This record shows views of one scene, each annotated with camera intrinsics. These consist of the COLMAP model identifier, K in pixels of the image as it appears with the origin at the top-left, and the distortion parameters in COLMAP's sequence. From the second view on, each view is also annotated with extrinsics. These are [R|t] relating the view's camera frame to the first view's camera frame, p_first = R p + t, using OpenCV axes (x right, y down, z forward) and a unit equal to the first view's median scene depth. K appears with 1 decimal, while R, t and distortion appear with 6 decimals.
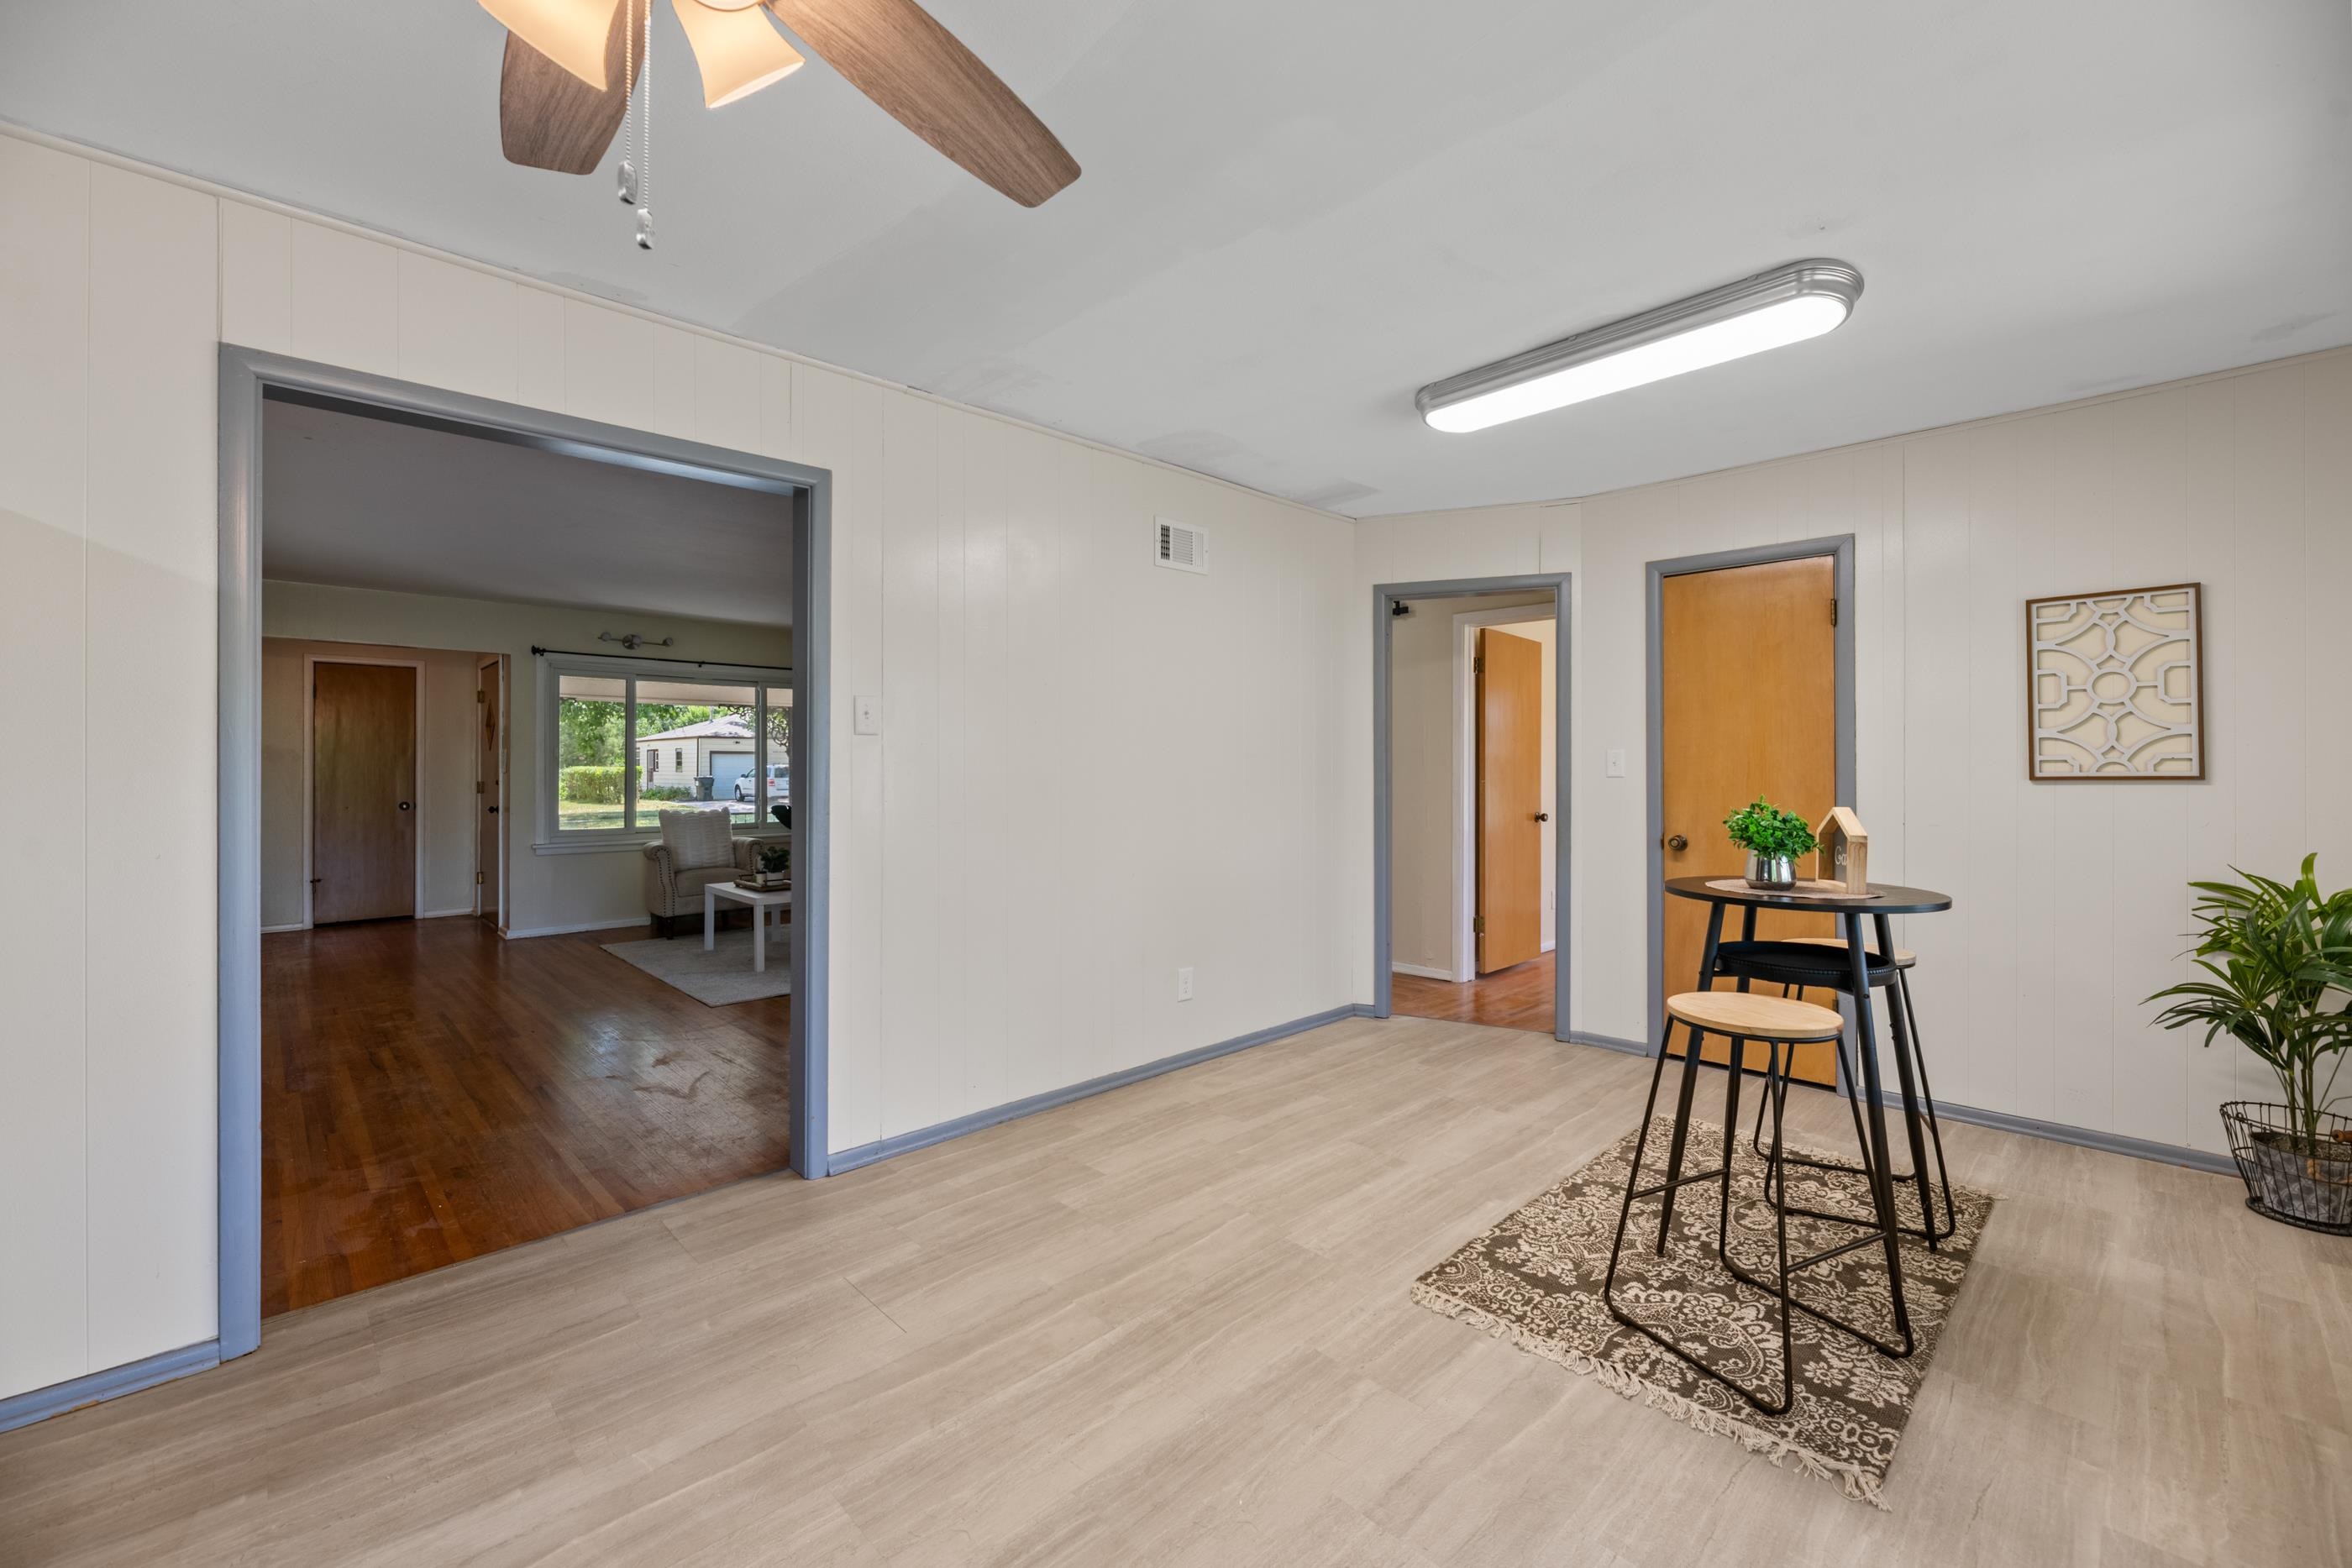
lens RADIAL K [[963.5, 0, 1174.5], [0, 963.5, 773.9], [0, 0, 1]] dist [-0.001135, -0.000625]
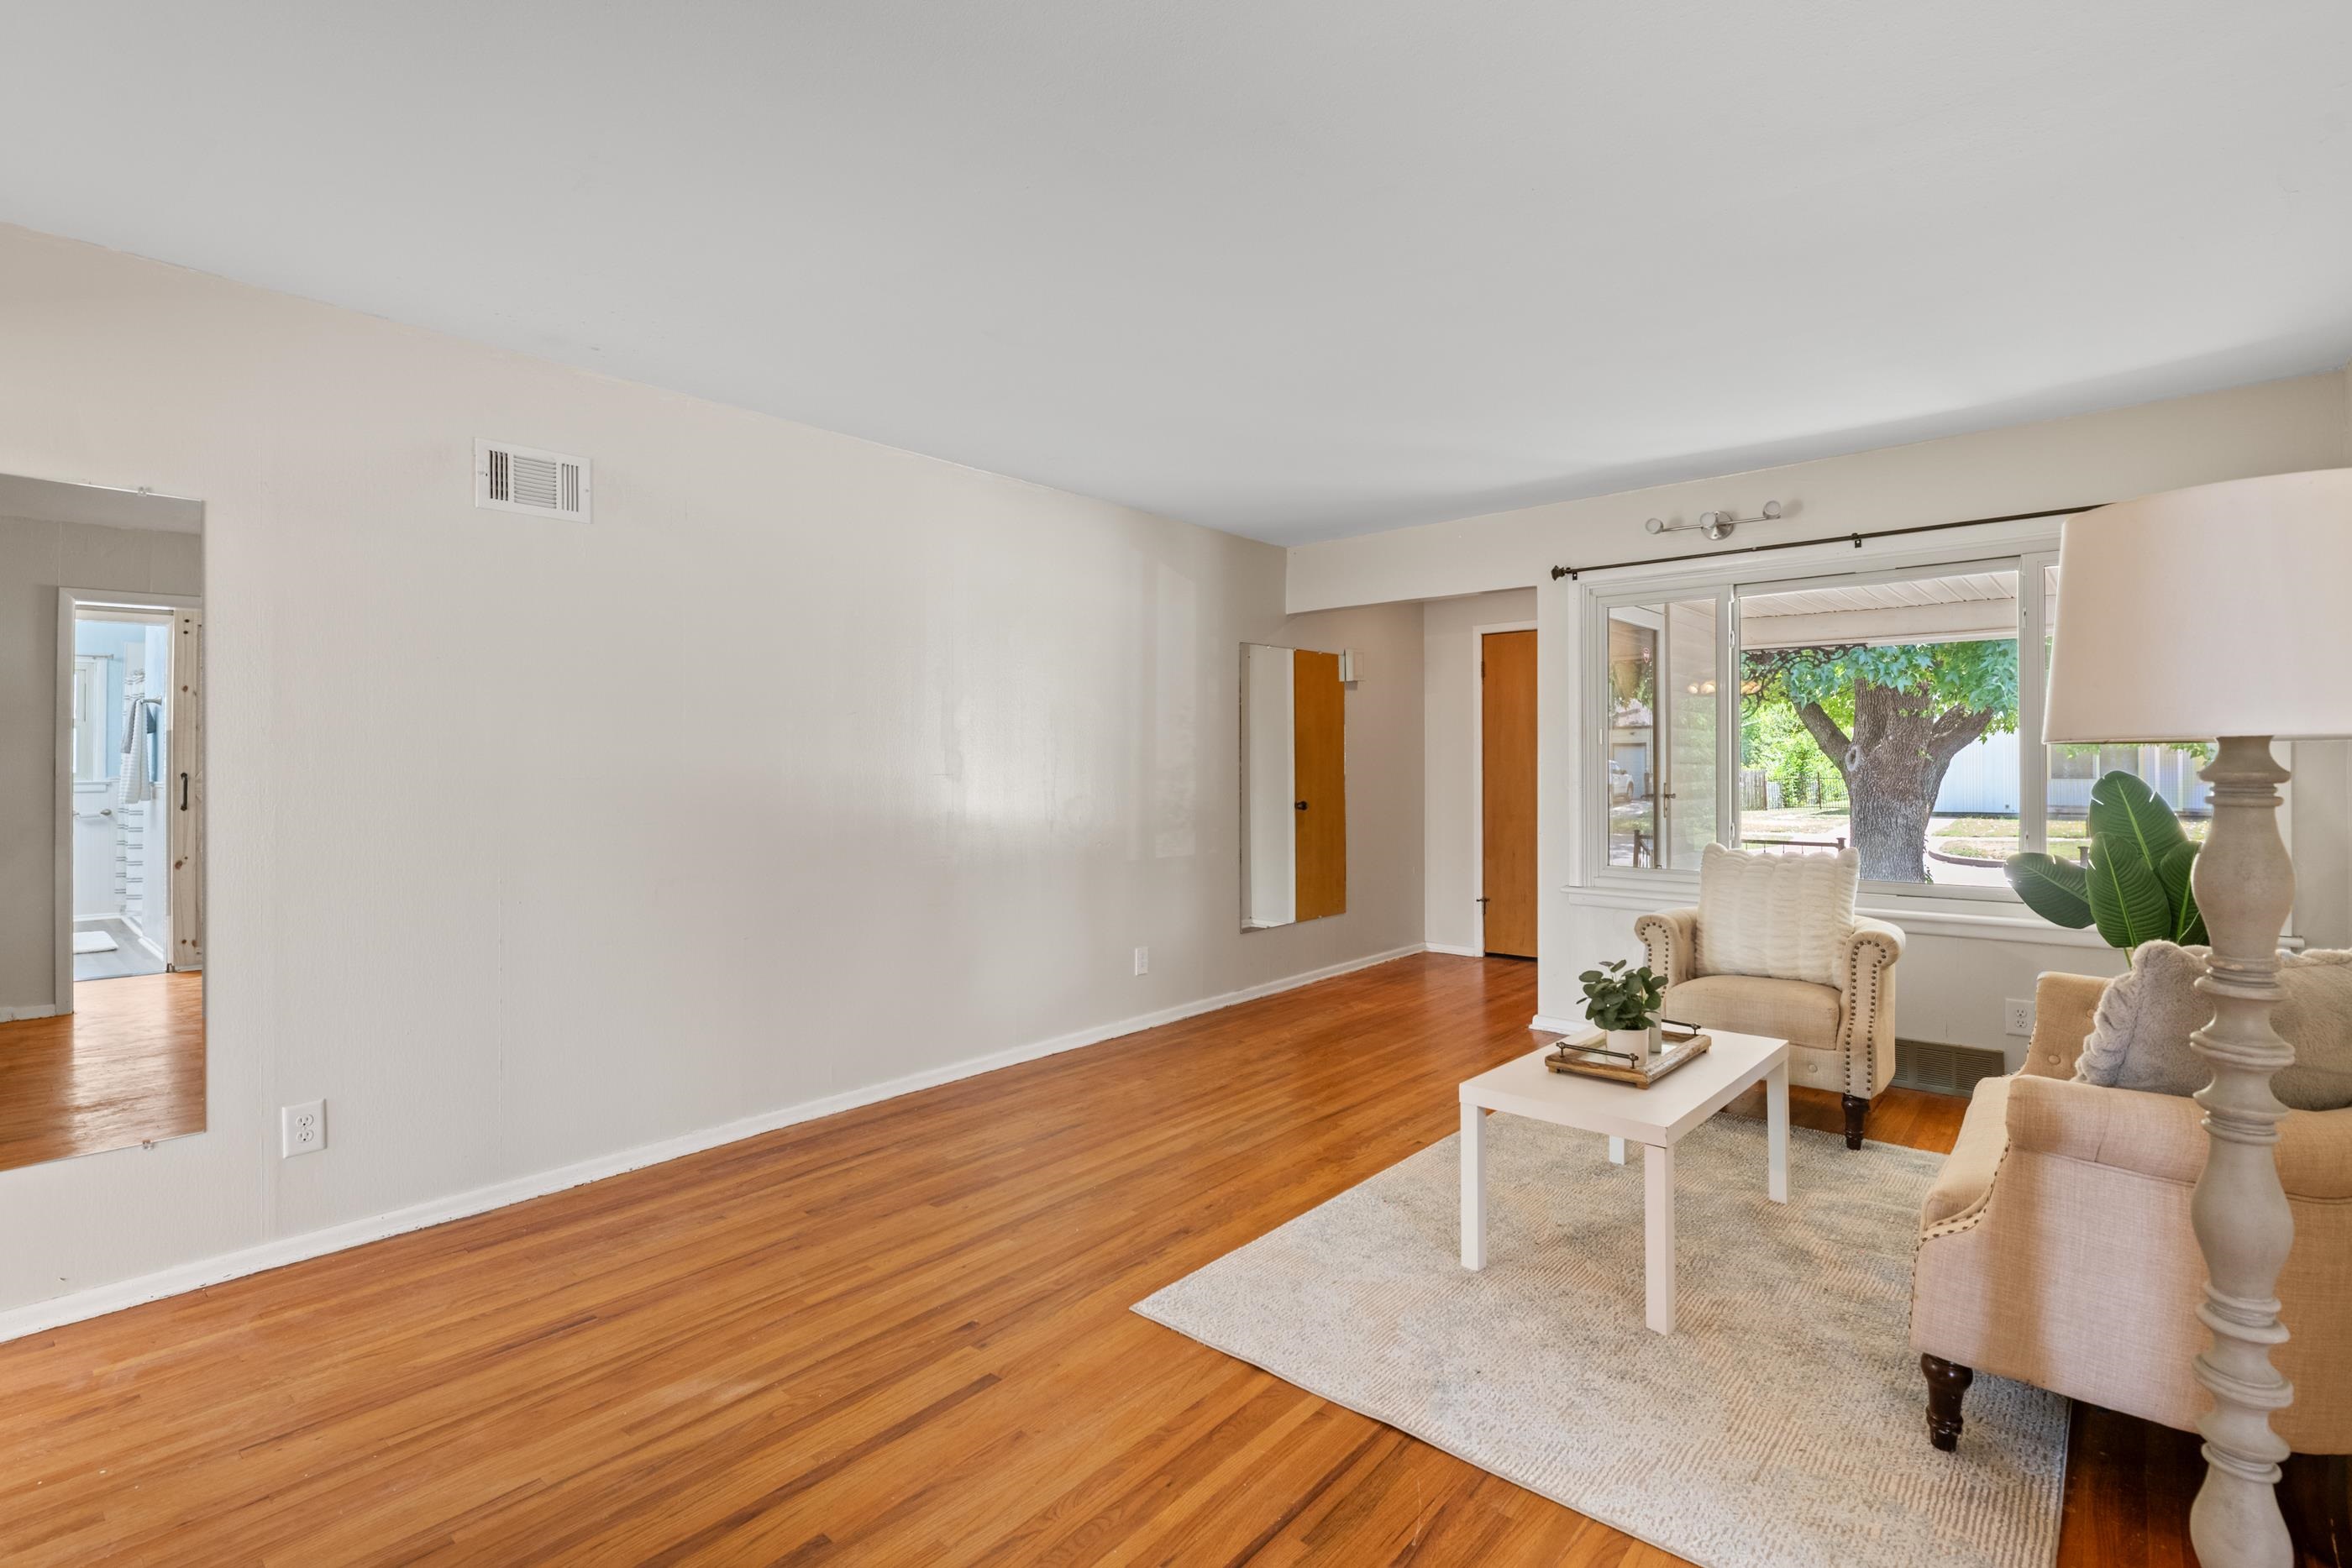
lens RADIAL K [[1063.6, 0, 1173.7], [0, 1063.6, 777.1], [0, 0, 1]] dist [-0.002173, -0.000355]
pose [[0.092186, 0.003303, -0.995736, -0.004861], [-0.000773, 0.999994, 0.003246, 0.004098], [0.995741, 0.000471, 0.092188, 1.380707]]
